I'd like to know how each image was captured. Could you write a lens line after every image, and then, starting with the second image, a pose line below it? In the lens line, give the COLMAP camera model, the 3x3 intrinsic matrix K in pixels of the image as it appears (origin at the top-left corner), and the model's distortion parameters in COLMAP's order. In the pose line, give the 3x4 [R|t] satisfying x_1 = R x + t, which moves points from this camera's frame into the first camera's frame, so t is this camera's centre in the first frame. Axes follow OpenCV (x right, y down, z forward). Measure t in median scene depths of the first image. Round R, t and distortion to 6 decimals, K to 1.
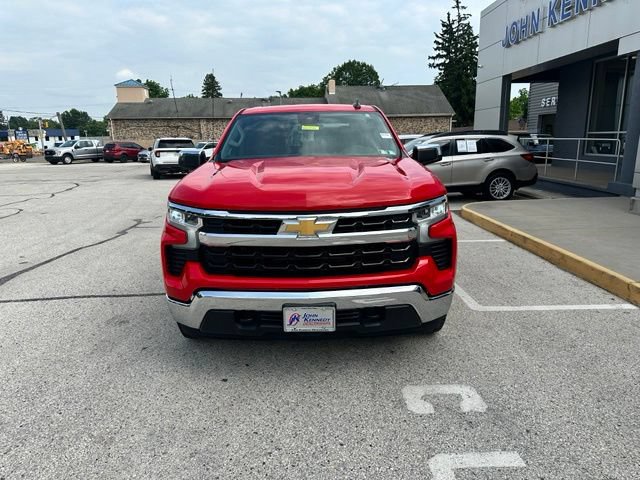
lens RADIAL K [[450.7, 0, 317.8], [0, 450.7, 242.4], [0, 0, 1]] dist [0.046353, -0.059939]
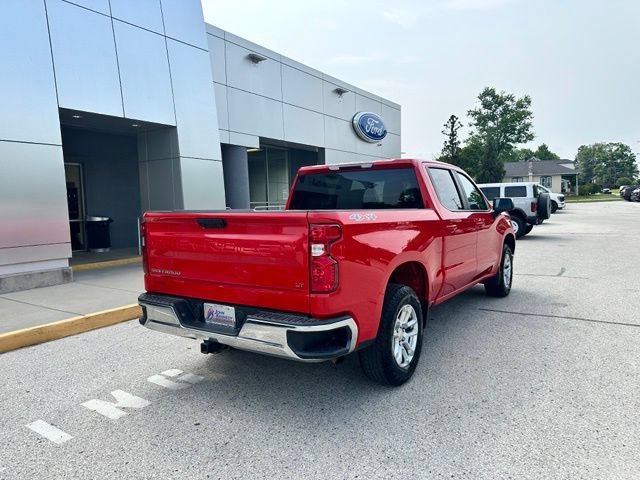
lens RADIAL K [[450.7, 0, 323.3], [0, 450.7, 241.7], [0, 0, 1]] dist [0.046353, -0.059939]
pose [[-0.832287, -0.009245, 0.554268, -0.619623], [0.160257, 0.953155, 0.256540, -0.548211], [-0.530676, 0.302340, -0.791817, 2.549277]]
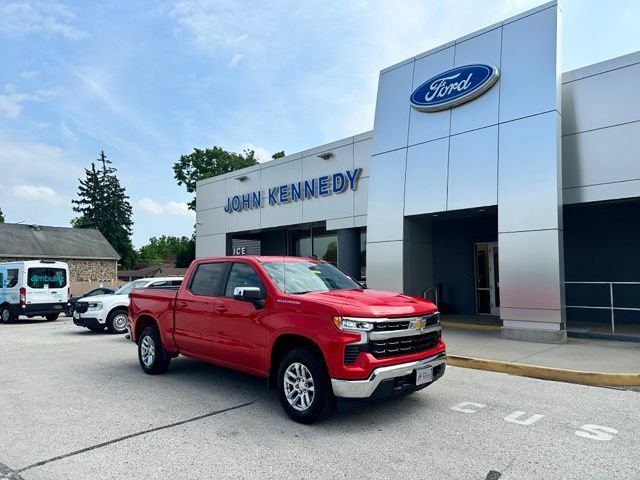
lens RADIAL K [[450.7, 0, 317.9], [0, 450.7, 244.9], [0, 0, 1]] dist [0.046353, -0.059939]
pose [[0.715216, 0.060490, 0.696281, -1.094991], [0.152552, 0.958714, -0.239989, 0.024568], [-0.682052, 0.277863, 0.676460, -0.069772]]
